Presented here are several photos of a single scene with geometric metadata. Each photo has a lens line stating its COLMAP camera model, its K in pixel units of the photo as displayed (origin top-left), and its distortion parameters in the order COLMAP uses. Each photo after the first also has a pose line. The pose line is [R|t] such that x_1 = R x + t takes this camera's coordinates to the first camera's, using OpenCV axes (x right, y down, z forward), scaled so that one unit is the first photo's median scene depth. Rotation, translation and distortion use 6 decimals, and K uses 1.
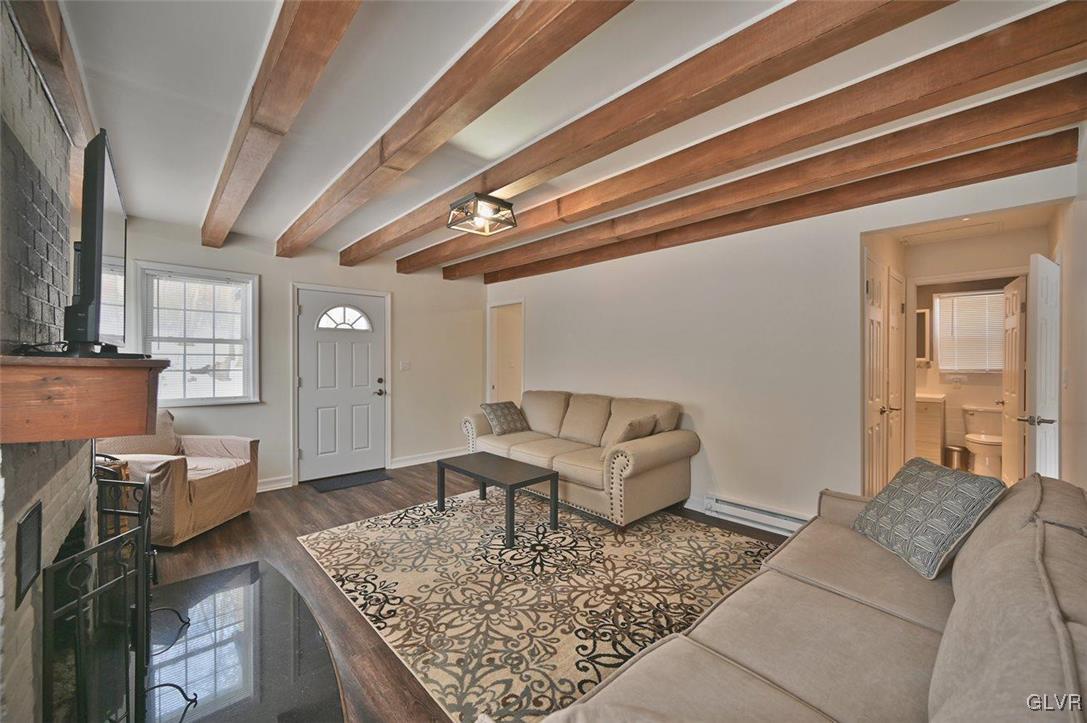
lens RADIAL K [[429.5, 0, 545.9], [0, 429.5, 360.0], [0, 0, 1]] dist [0.001960, 0.000404]
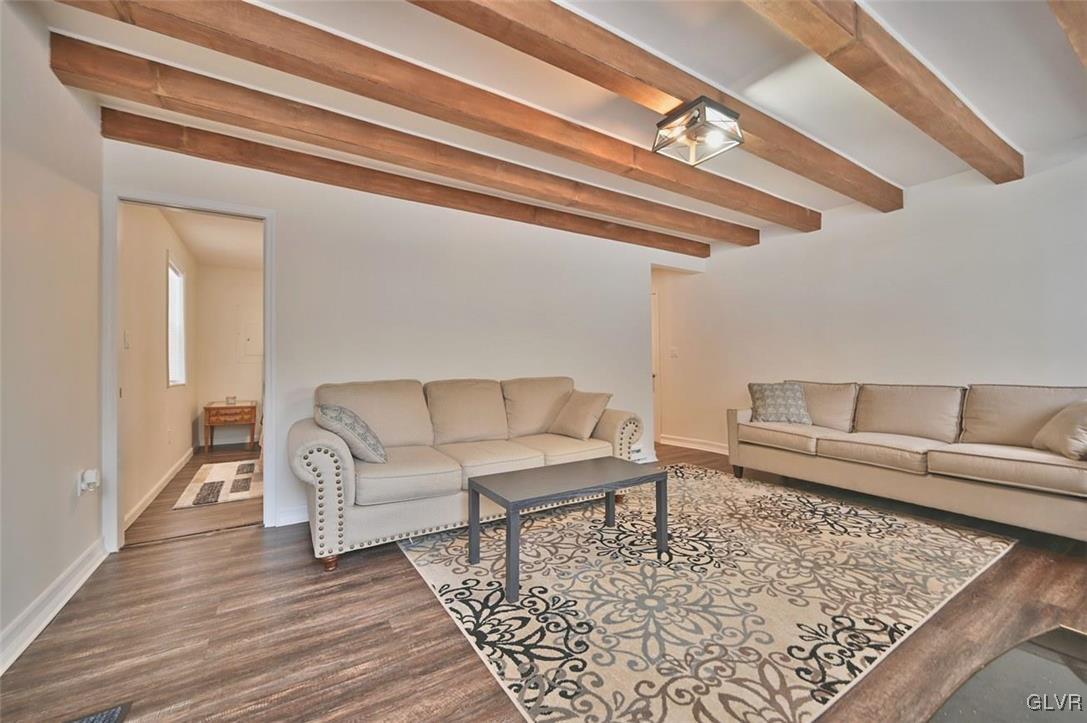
lens RADIAL K [[429.5, 0, 540.9], [0, 429.5, 362.8], [0, 0, 1]] dist [0.001960, 0.000404]
pose [[0.185731, 0.006173, 0.982581, -1.056074], [0.008327, 0.999934, -0.007856, 0.096708], [-0.982565, 0.009641, 0.185667, 1.219726]]
